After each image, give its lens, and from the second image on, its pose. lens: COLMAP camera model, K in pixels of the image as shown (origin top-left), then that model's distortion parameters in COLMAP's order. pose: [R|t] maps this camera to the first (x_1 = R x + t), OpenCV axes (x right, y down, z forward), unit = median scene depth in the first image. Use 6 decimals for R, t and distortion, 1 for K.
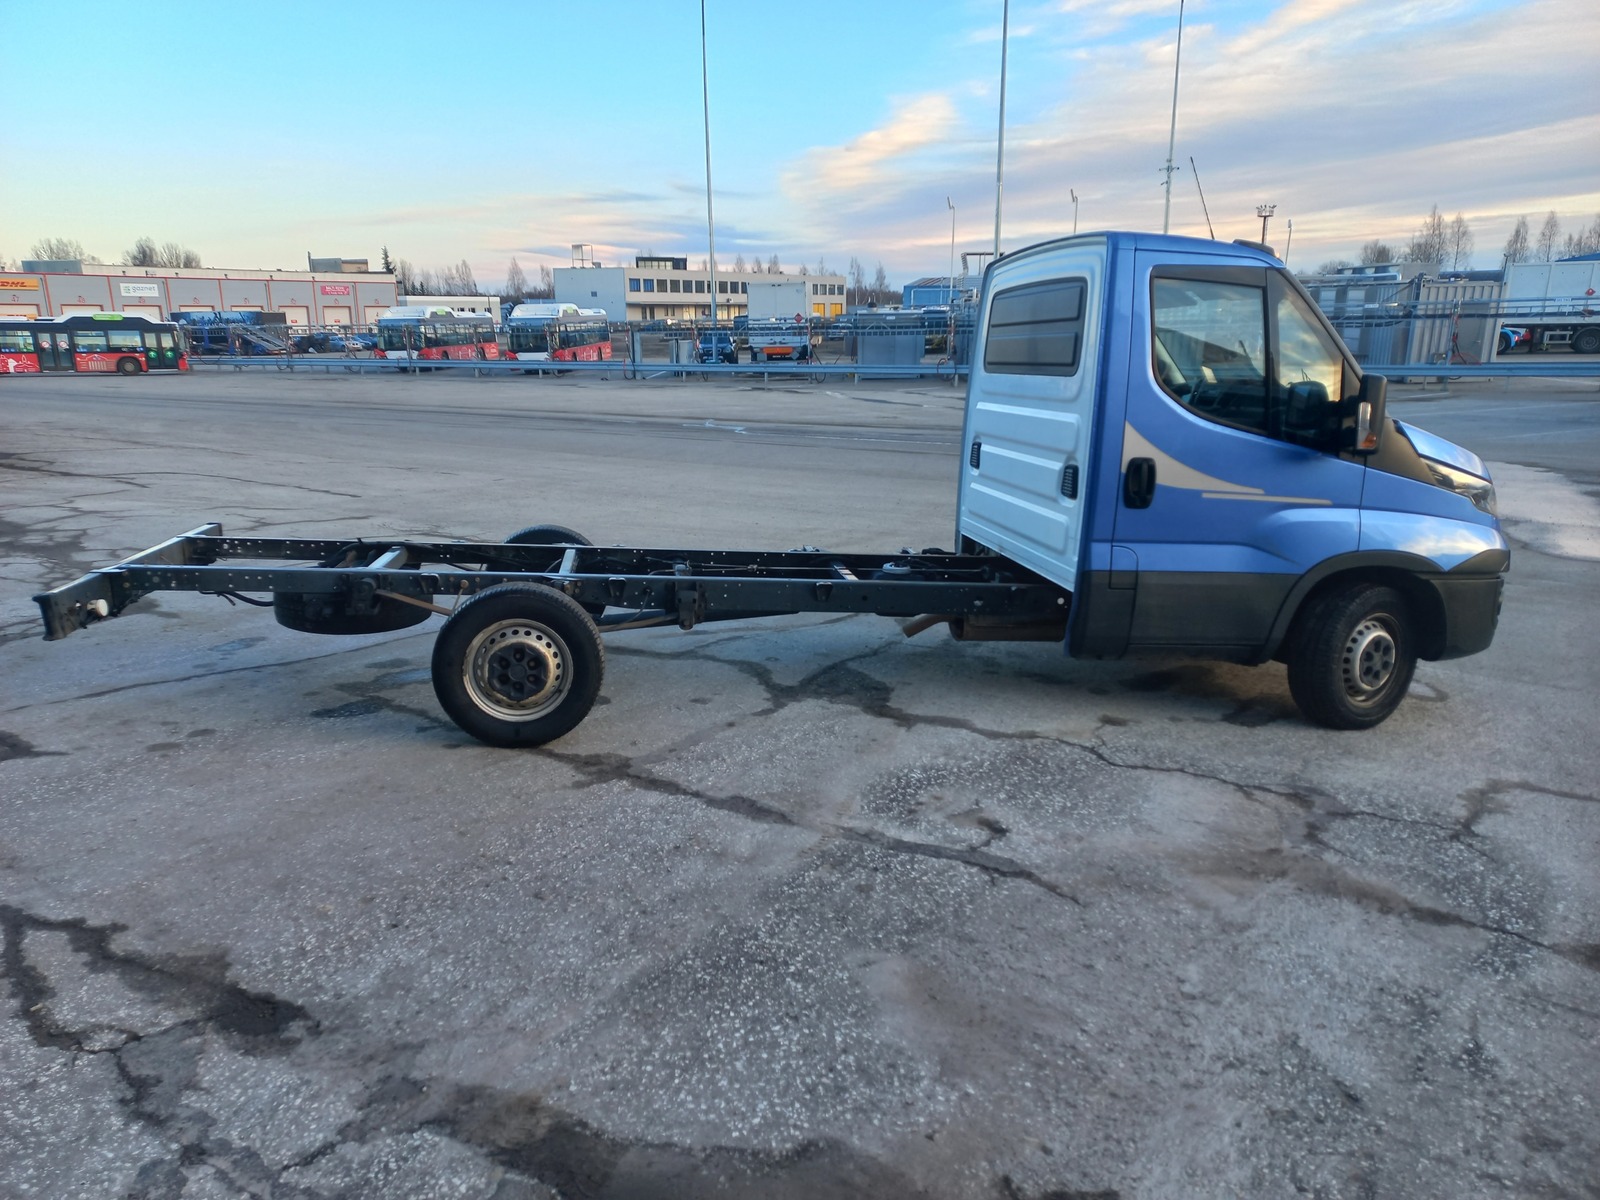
lens RADIAL K [[1102.5, 0, 791.6], [0, 1102.5, 673.6], [0, 0, 1]] dist [0.042461, -0.007006]
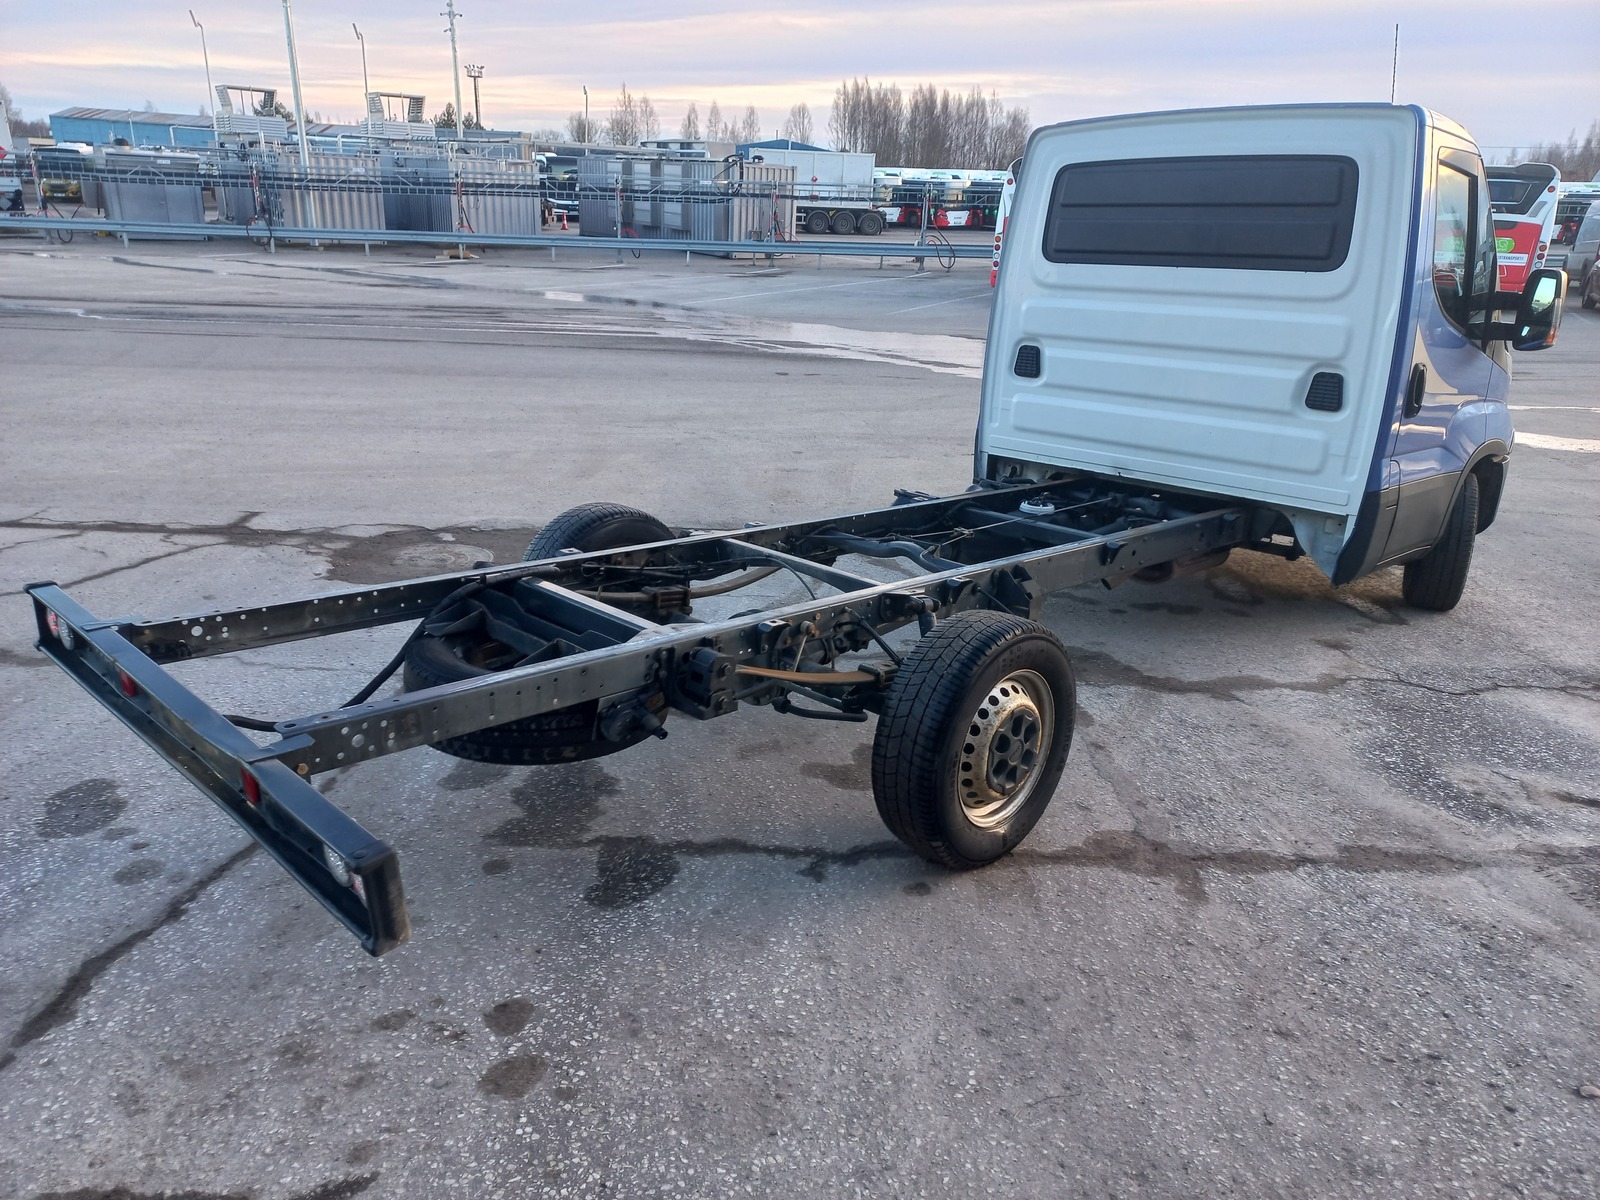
lens RADIAL K [[1102.5, 0, 791.6], [0, 1102.5, 673.6], [0, 0, 1]] dist [0.042461, -0.007006]
pose [[0.808521, -0.203146, 0.552291, -0.097662], [0.142477, 0.978178, 0.151220, -0.022777], [-0.570959, -0.043576, 0.819821, 0.075671]]
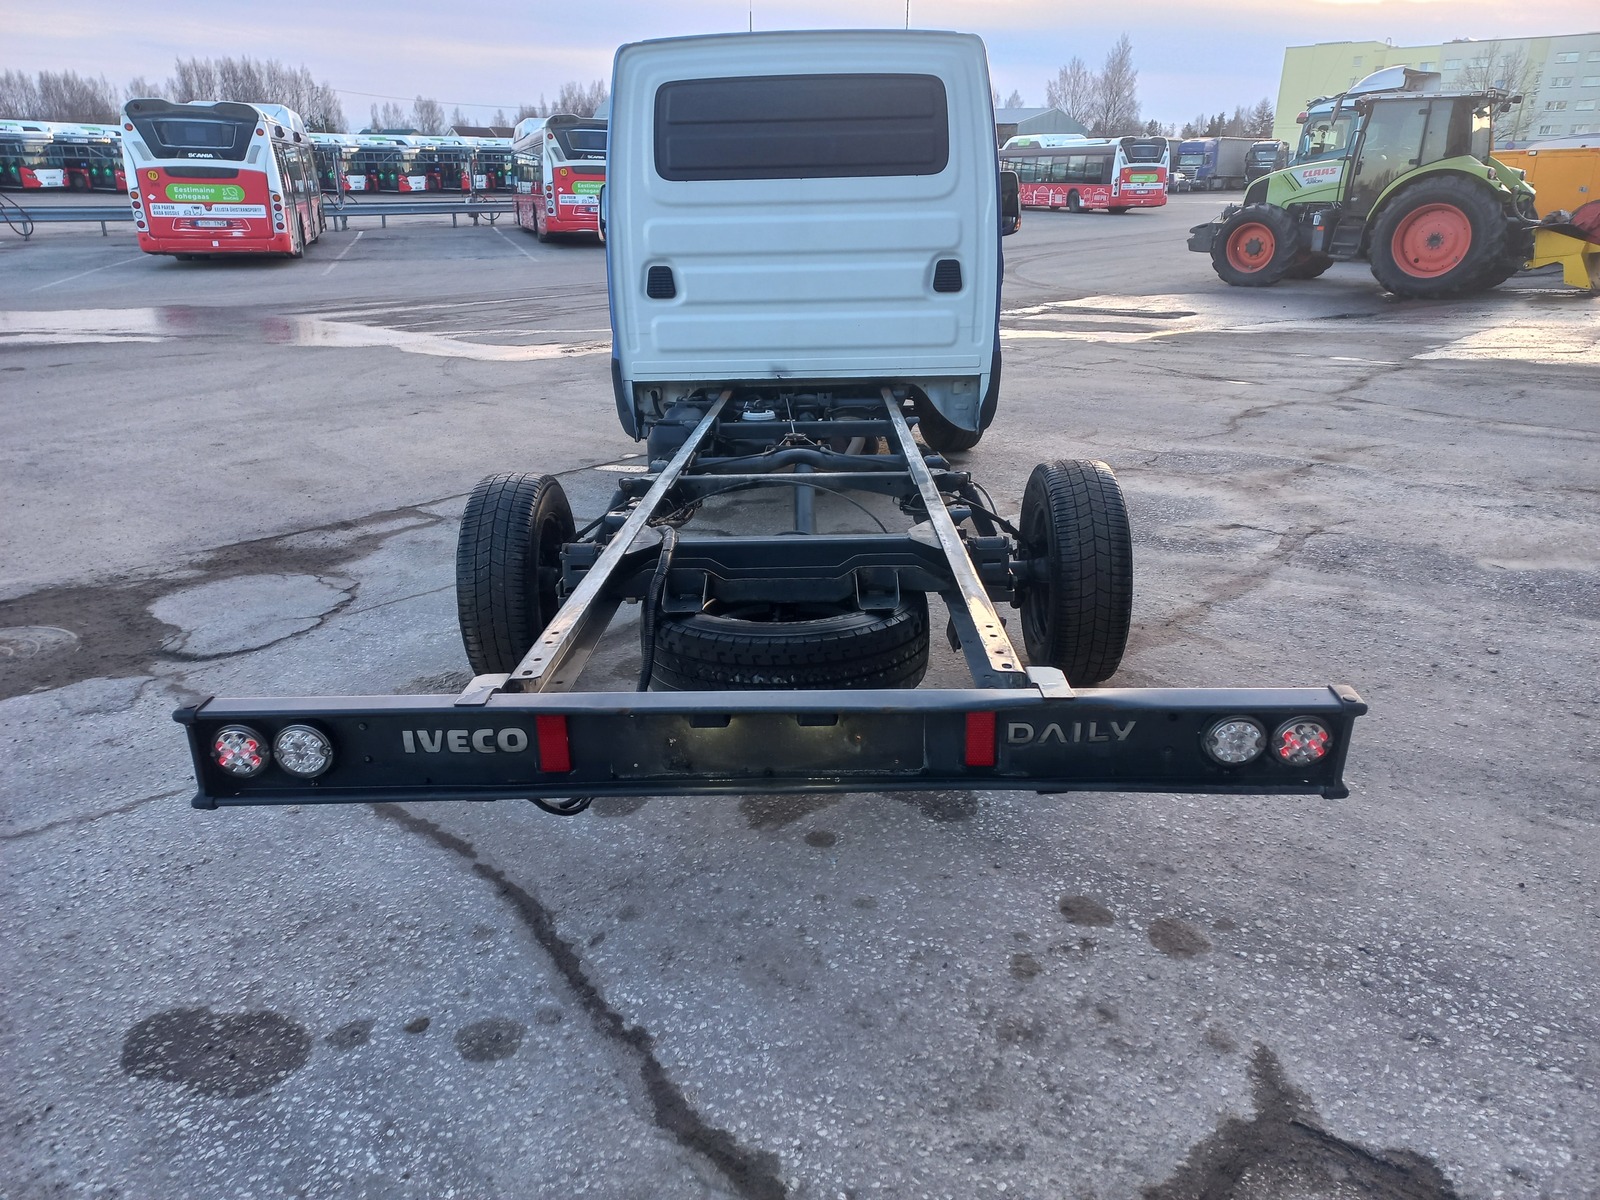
lens RADIAL K [[1102.5, 0, 791.6], [0, 1102.5, 673.6], [0, 0, 1]] dist [0.042461, -0.007006]
pose [[0.181649, -0.398535, 0.898985, -0.139264], [0.293154, 0.894573, 0.337344, -0.036239], [-0.938650, 0.202263, 0.279330, 0.139892]]
